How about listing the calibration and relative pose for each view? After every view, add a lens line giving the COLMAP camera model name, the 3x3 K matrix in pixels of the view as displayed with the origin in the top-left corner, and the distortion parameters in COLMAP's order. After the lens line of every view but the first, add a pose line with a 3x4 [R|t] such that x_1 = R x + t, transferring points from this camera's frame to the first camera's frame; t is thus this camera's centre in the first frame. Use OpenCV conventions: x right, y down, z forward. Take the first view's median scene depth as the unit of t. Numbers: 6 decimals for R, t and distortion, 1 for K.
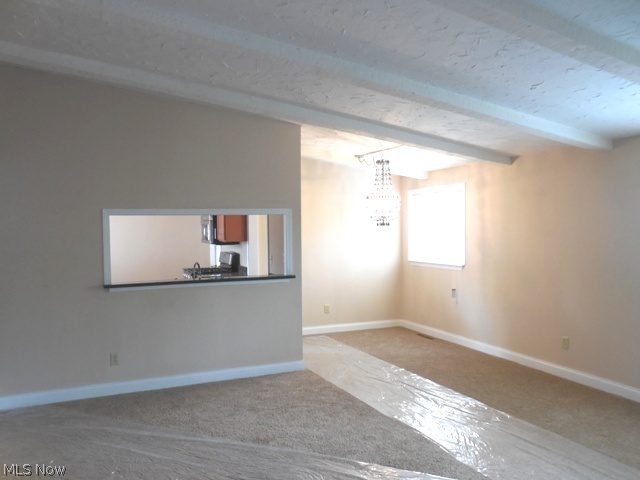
lens RADIAL K [[484.6, 0, 320.0], [0, 484.6, 240.0], [0, 0, 1]] dist [-0.003992, -0.000605]
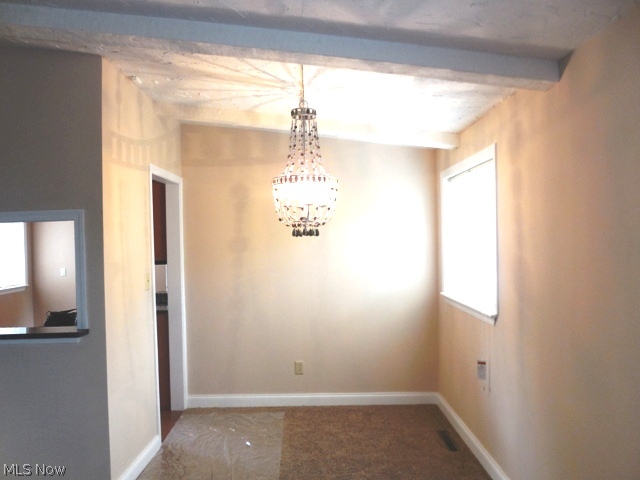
lens RADIAL K [[484.6, 0, 320.0], [0, 484.6, 240.0], [0, 0, 1]] dist [-0.003992, -0.000605]
pose [[0.919293, -0.008231, -0.393488, 0.340917], [0.003137, 0.999903, -0.013587, -0.017054], [0.393562, 0.011256, 0.919229, 0.513022]]
